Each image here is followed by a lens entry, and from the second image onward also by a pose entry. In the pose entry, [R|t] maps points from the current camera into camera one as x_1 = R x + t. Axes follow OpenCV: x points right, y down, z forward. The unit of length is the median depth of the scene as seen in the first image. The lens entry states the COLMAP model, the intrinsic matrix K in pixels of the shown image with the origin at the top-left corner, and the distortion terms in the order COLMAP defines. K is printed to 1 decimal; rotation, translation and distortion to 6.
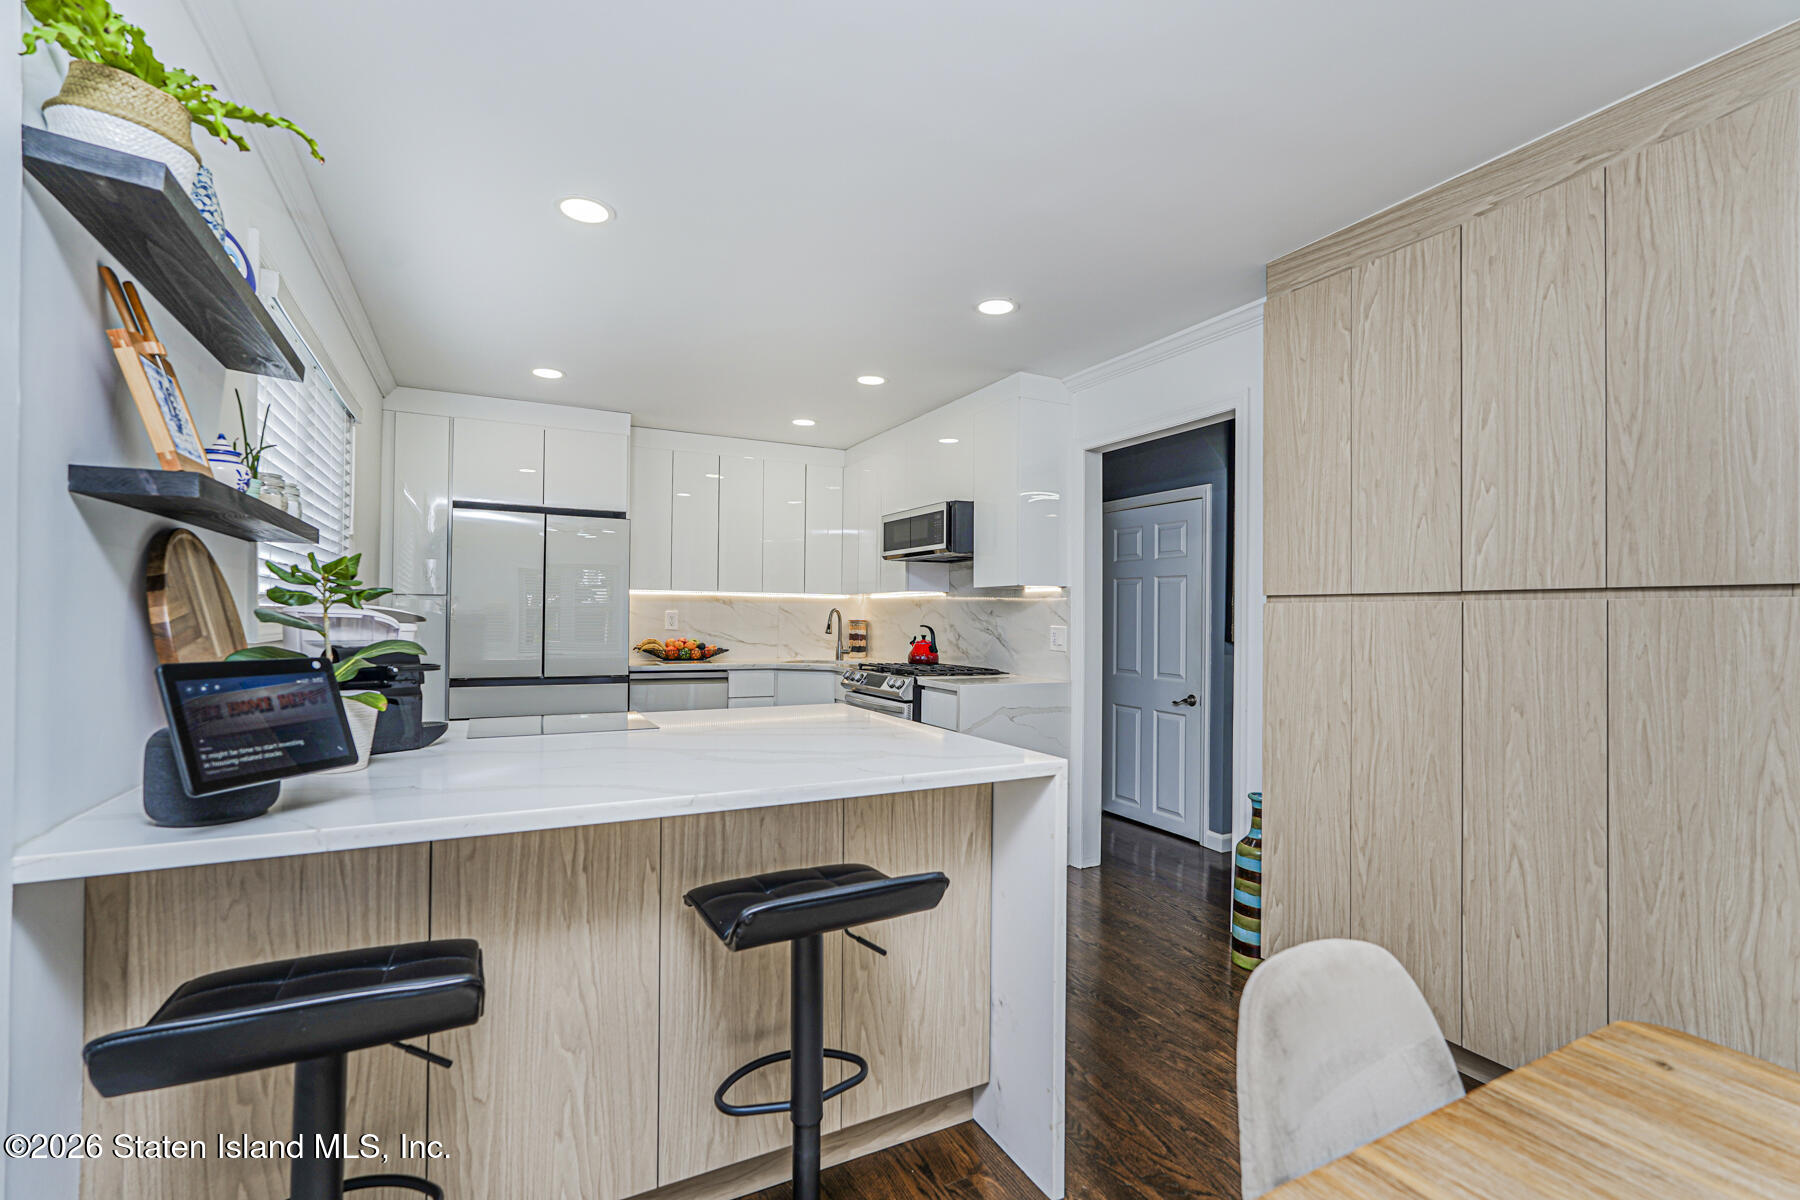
lens RADIAL K [[792.3, 0, 898.2], [0, 792.3, 605.8], [0, 0, 1]] dist [-0.016120, 0.008142]
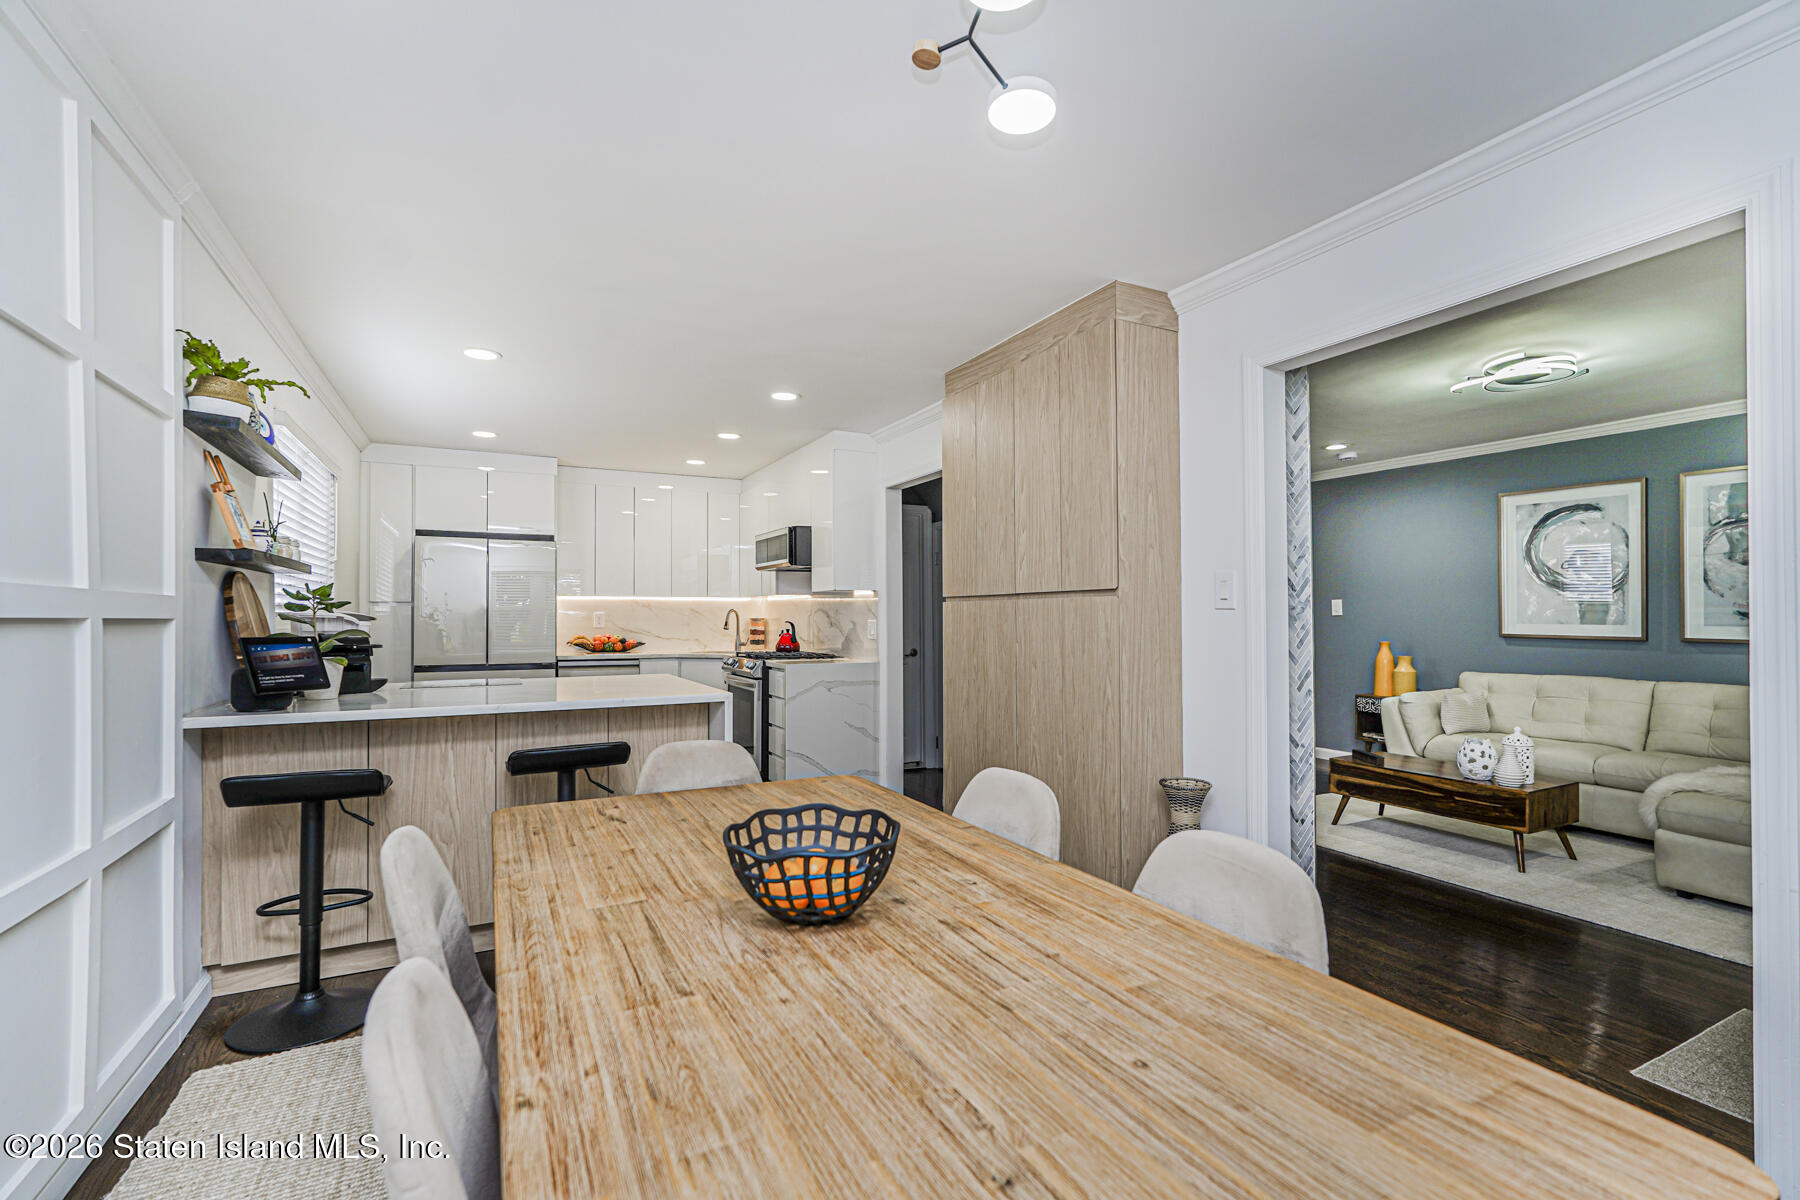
lens RADIAL K [[792.3, 0, 895.3], [0, 792.3, 606.4], [0, 0, 1]] dist [-0.016120, 0.008142]
pose [[0.999922, -0.012498, -0.000604, 0.383866], [0.012499, 0.999921, 0.001173, 0.002088], [0.000589, -0.001181, 0.999999, -0.510401]]
